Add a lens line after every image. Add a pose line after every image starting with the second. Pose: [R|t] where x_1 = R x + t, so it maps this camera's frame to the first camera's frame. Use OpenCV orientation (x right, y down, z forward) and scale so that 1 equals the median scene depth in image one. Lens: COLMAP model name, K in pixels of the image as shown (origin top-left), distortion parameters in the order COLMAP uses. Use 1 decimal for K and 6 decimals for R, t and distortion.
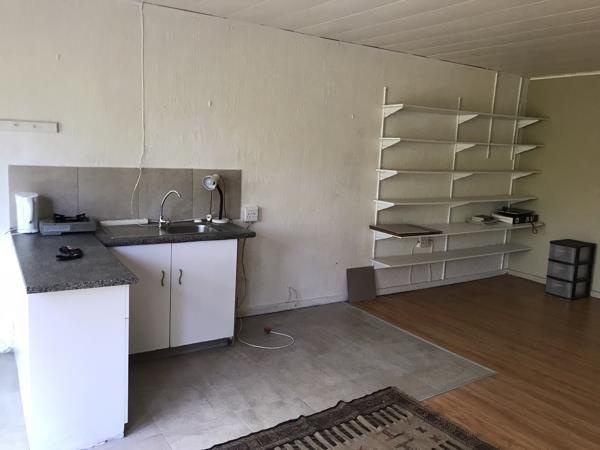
lens RADIAL K [[495.0, 0, 299.5], [0, 495.0, 225.2], [0, 0, 1]] dist [0.044008, -0.027563]
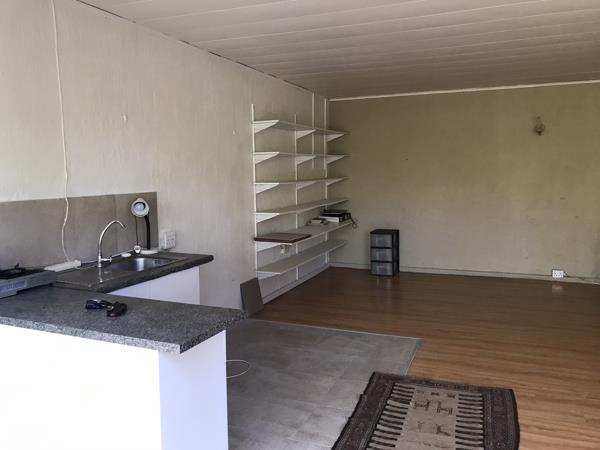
lens RADIAL K [[495.0, 0, 298.6], [0, 495.0, 225.8], [0, 0, 1]] dist [0.044008, -0.027563]
pose [[0.821016, -0.119006, 0.558364, -0.416458], [0.138972, 0.990274, 0.006716, -0.021649], [-0.553732, 0.072083, 0.829569, 0.119440]]
